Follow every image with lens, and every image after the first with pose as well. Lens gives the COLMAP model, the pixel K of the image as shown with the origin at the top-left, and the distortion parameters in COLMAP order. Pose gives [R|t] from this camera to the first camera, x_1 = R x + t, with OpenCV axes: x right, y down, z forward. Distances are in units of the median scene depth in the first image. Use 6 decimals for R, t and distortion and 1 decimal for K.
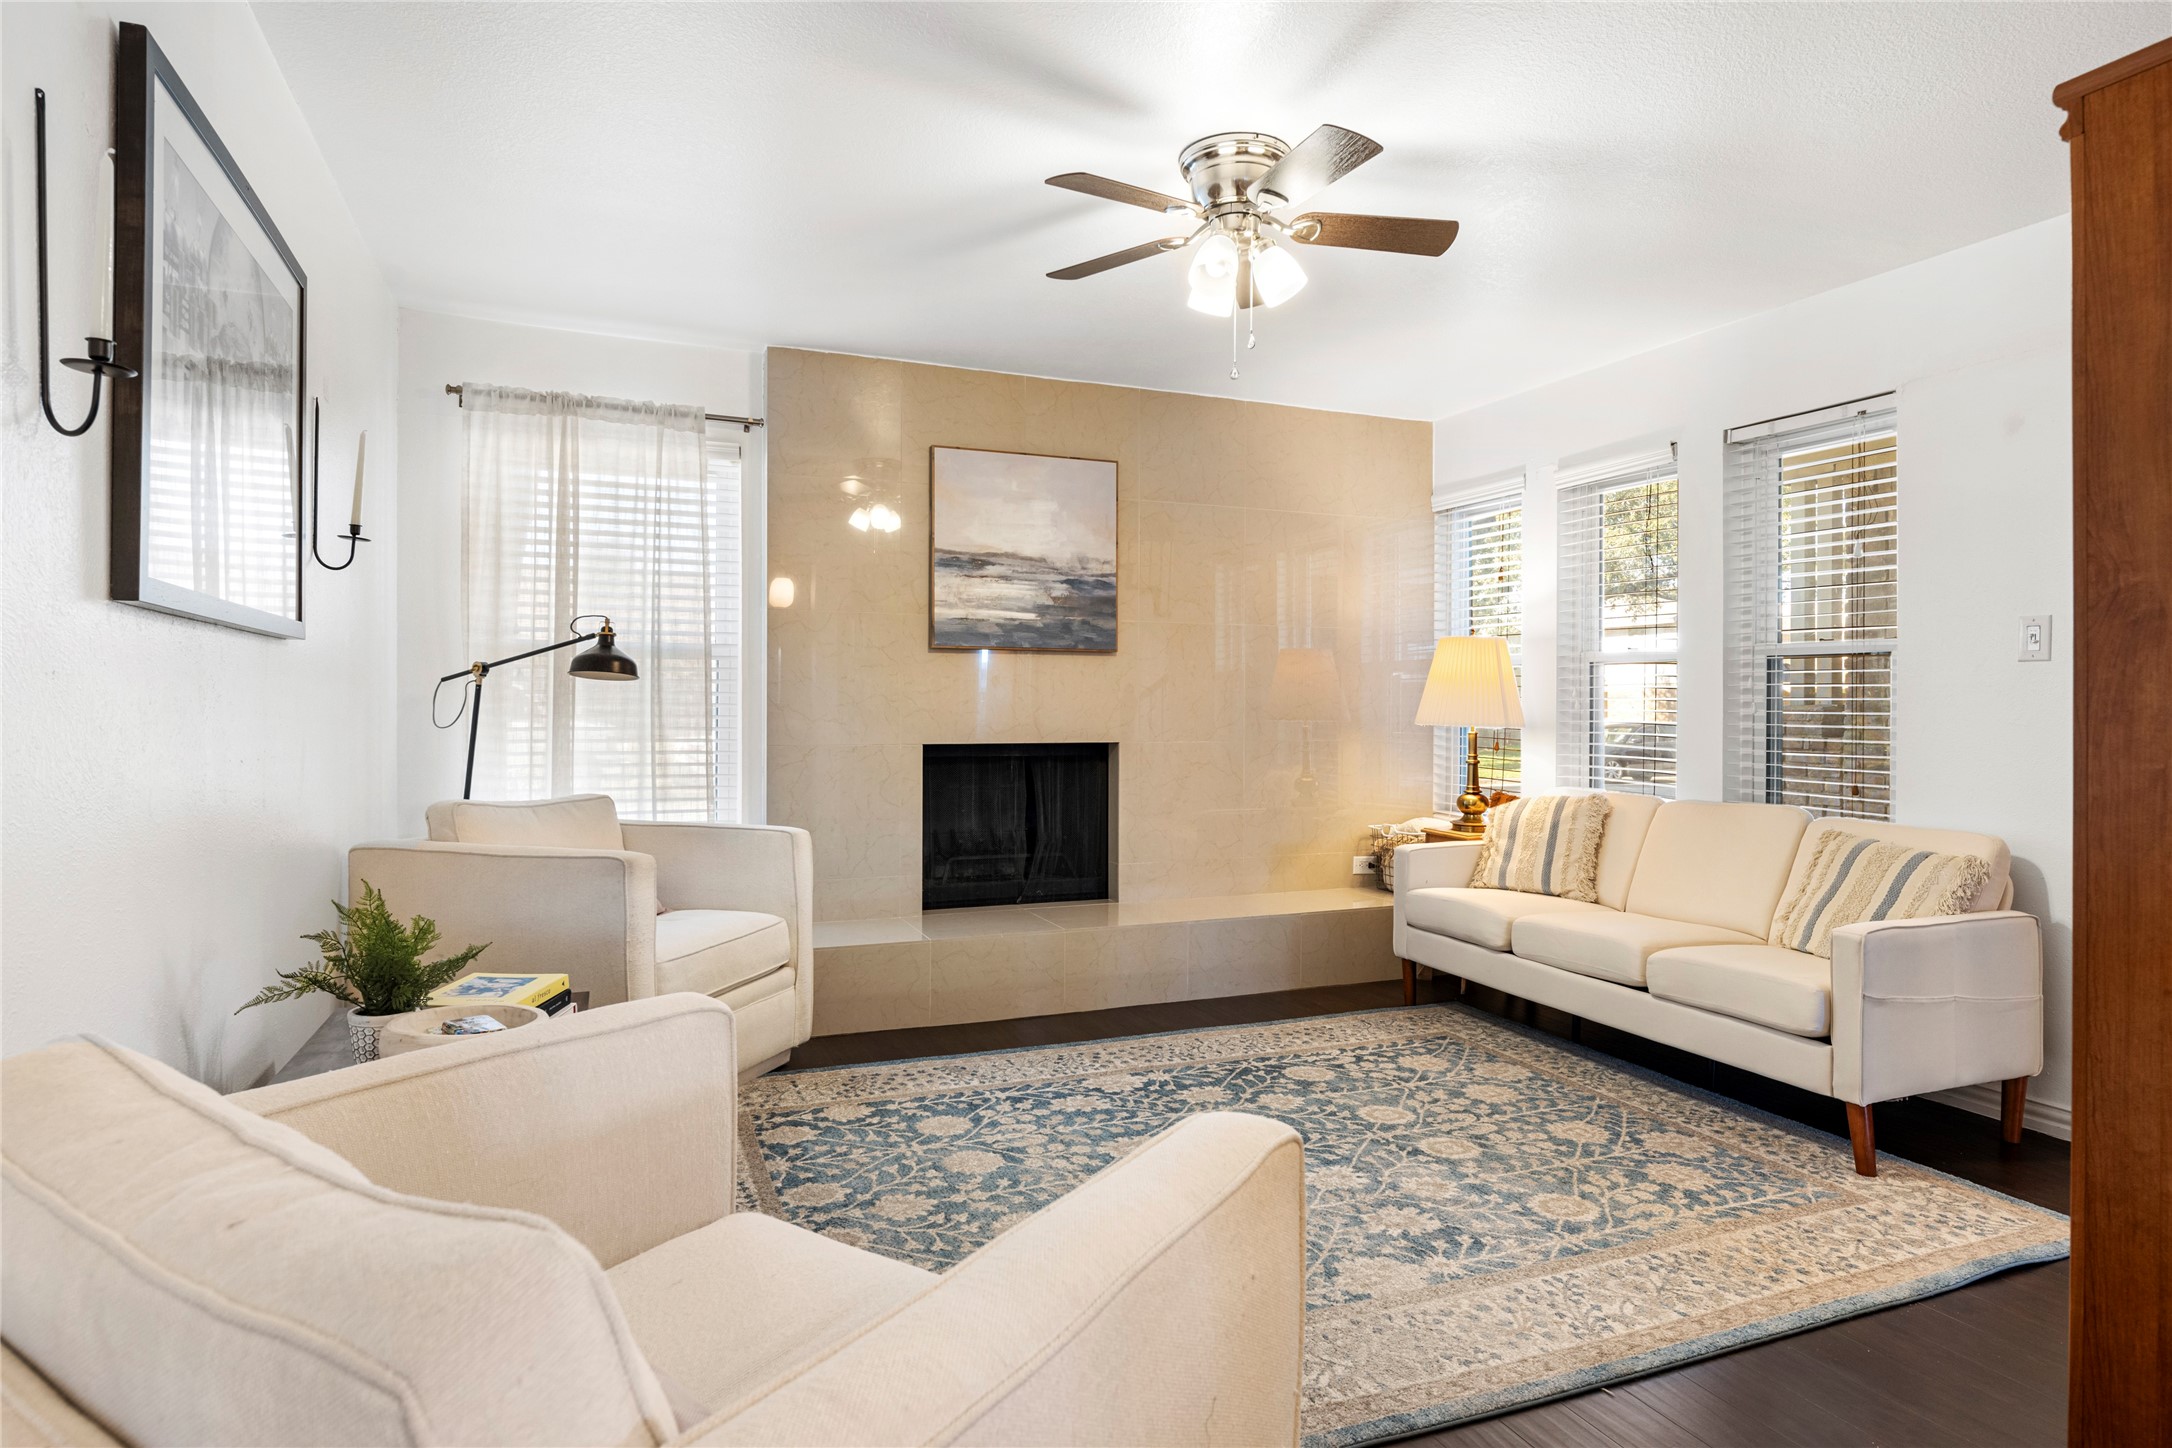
lens RADIAL K [[1180.7, 0, 1061.2], [0, 1180.7, 736.5], [0, 0, 1]] dist [-0.004210, -0.005897]
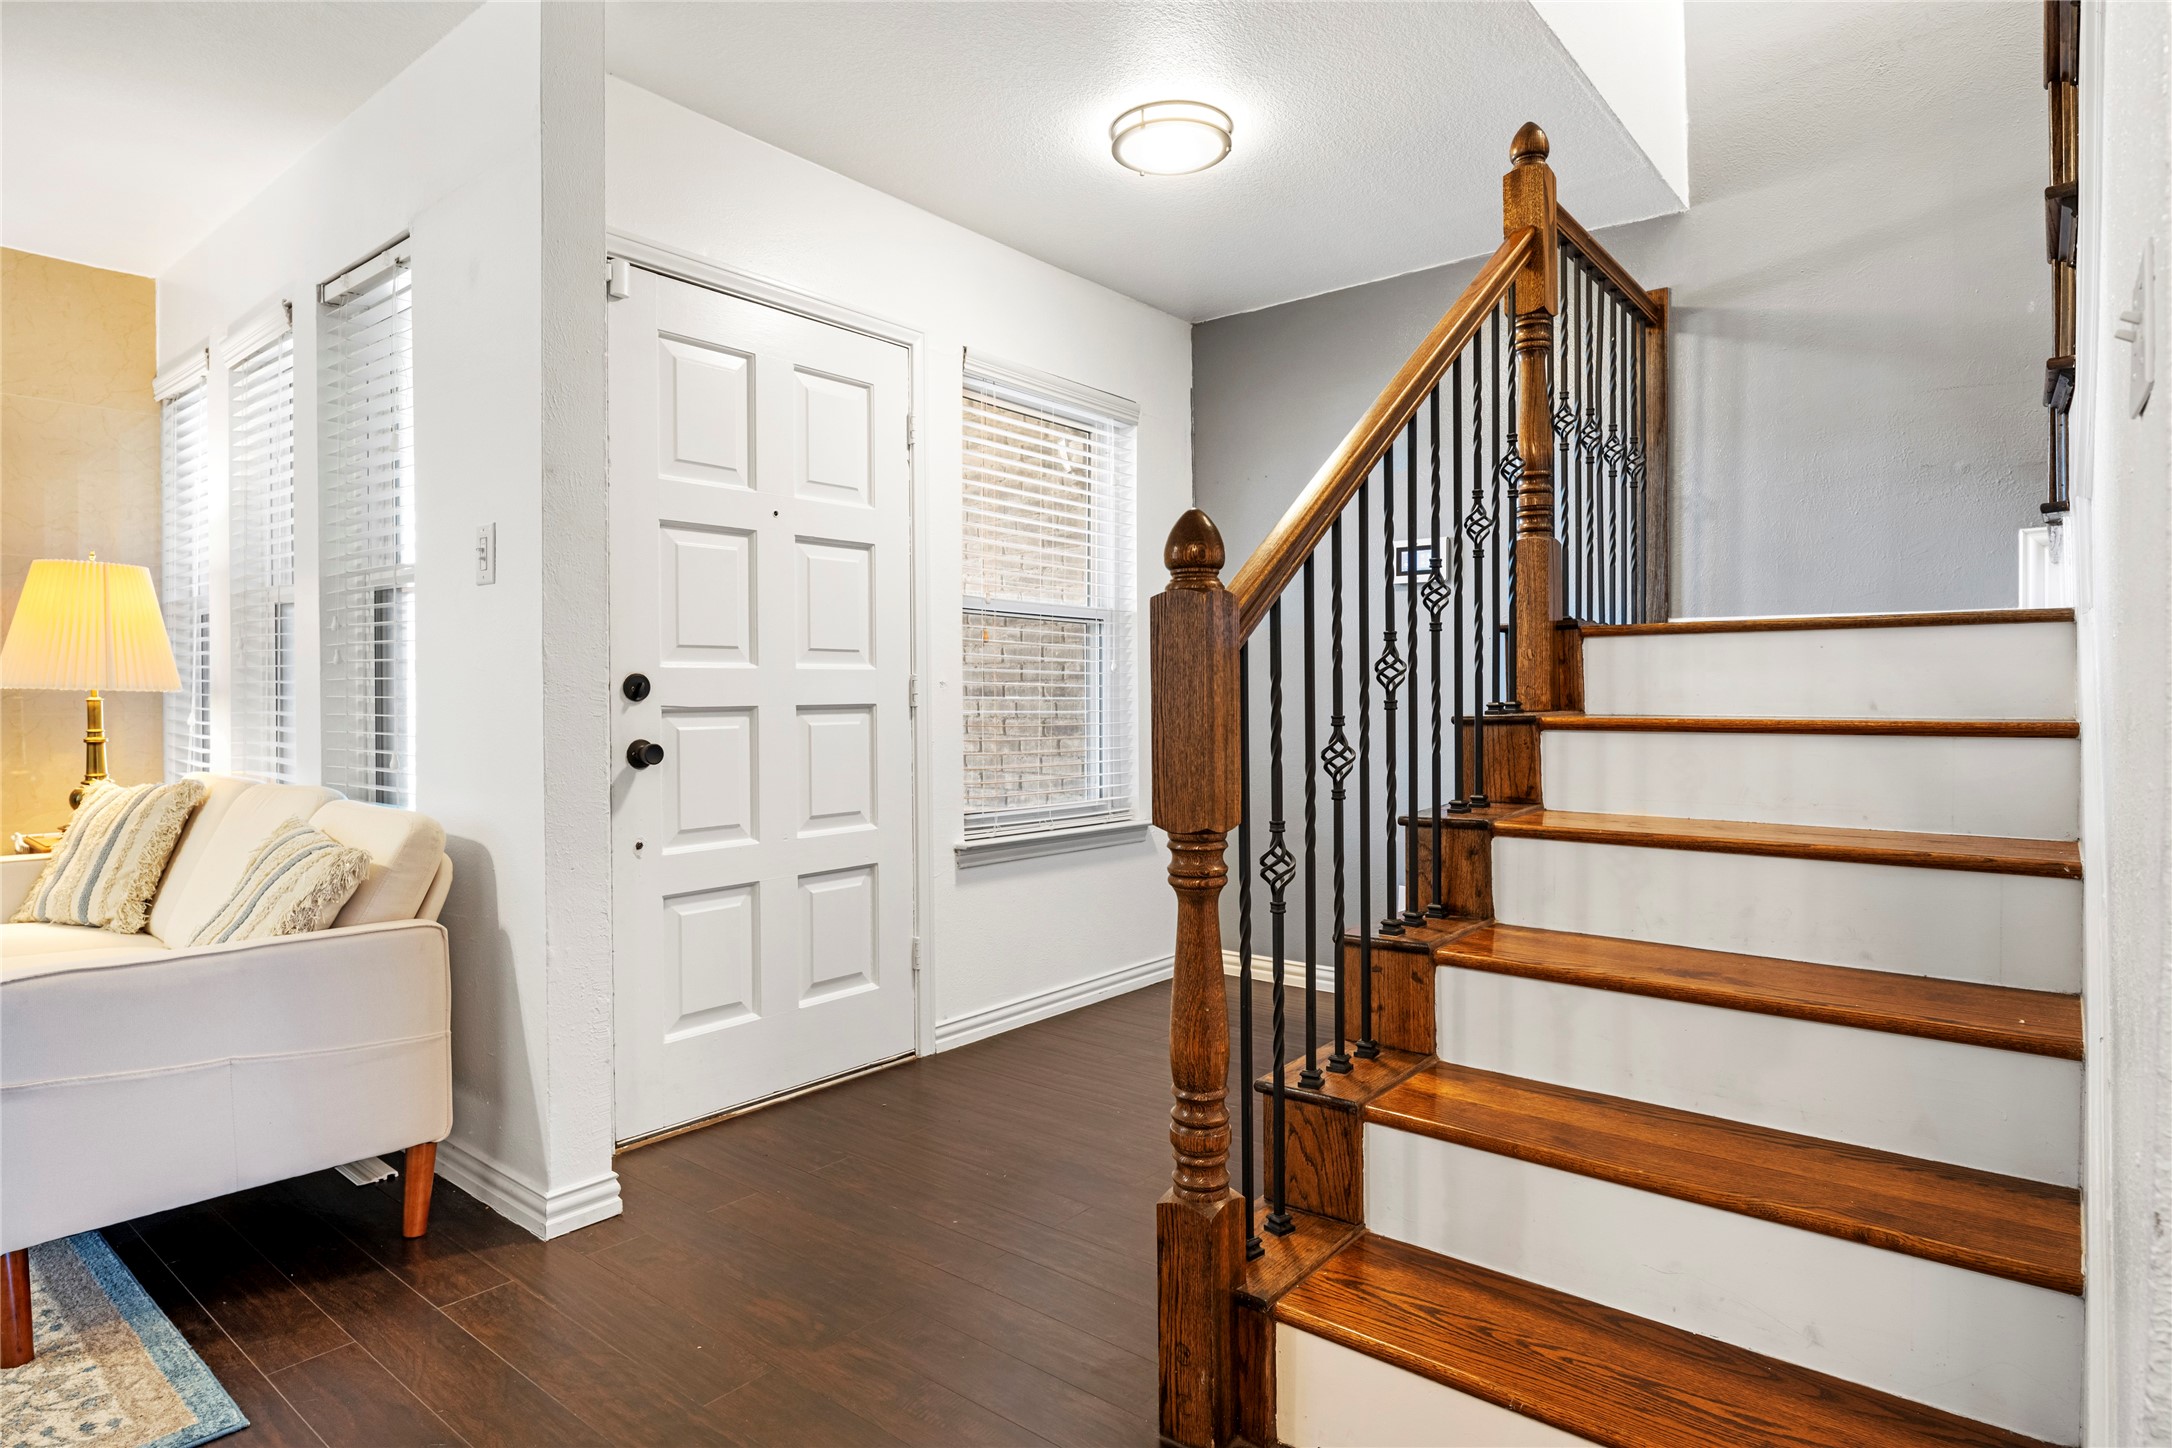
lens RADIAL K [[1180.7, 0, 1064.5], [0, 1180.7, 731.9], [0, 0, 1]] dist [-0.004210, -0.005897]
pose [[0.875434, -0.021878, 0.482842, 0.624503], [0.018869, 0.999760, 0.011088, 0.023779], [-0.482969, -0.000596, 0.875637, 0.120301]]
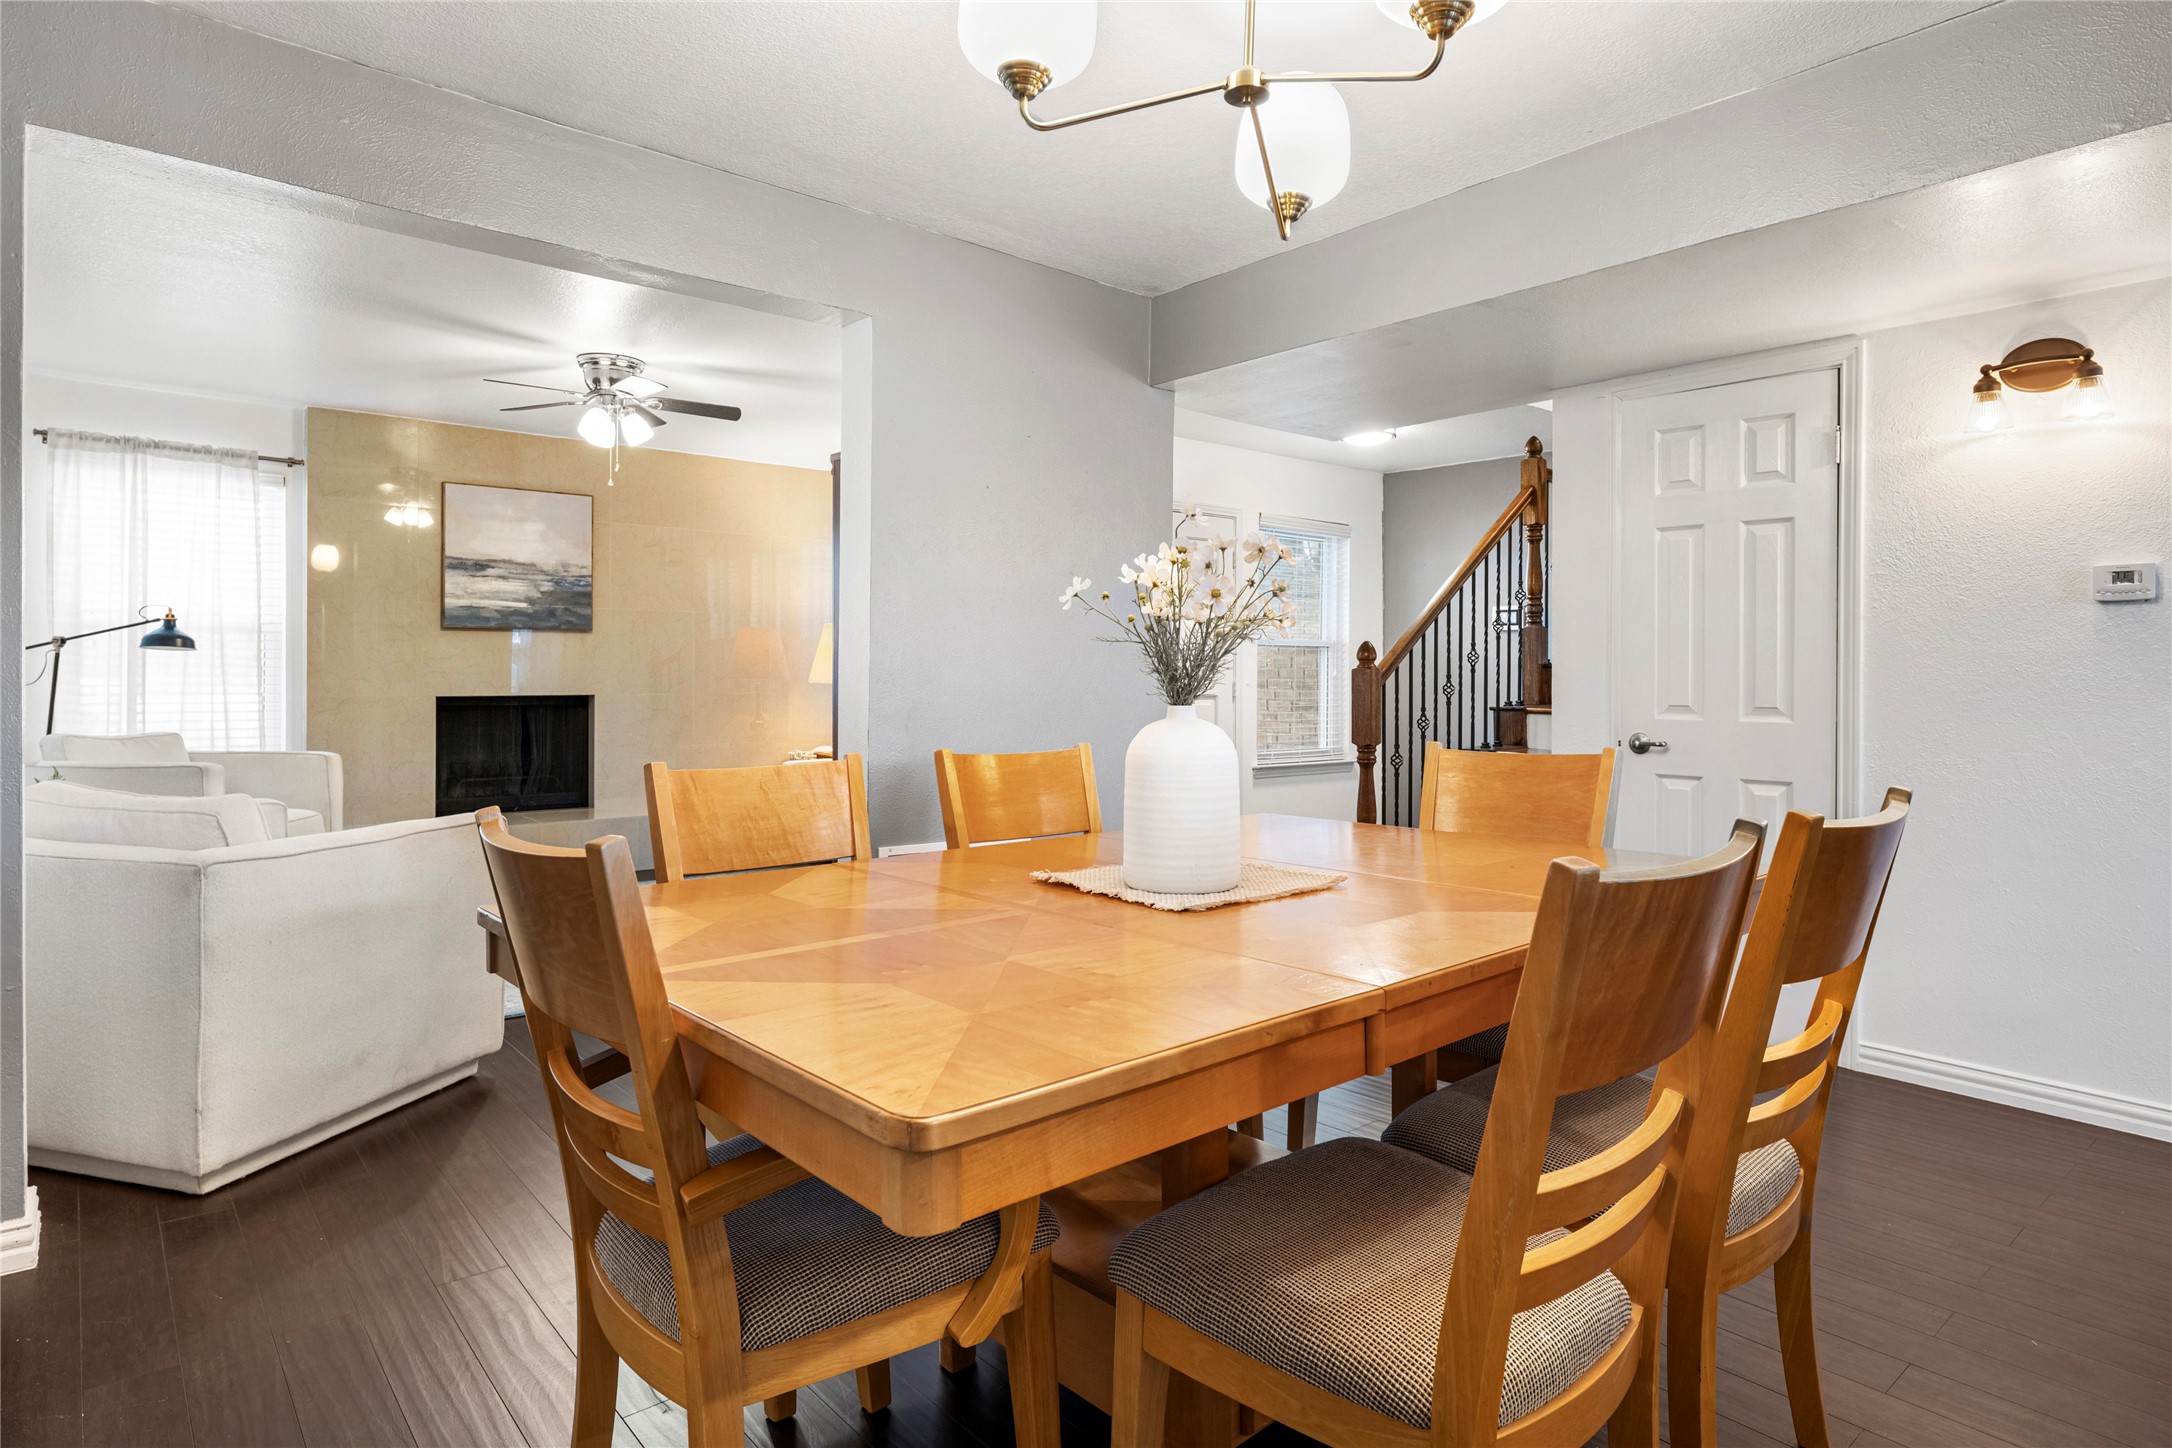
lens RADIAL K [[1180.7, 0, 1063.9], [0, 1180.7, 677.6], [0, 0, 1]] dist [-0.004210, -0.005897]
pose [[0.947245, -0.000652, 0.320509, 0.157969], [0.005219, 0.999897, -0.013391, 0.007428], [-0.320467, 0.014357, 0.947151, -0.625993]]
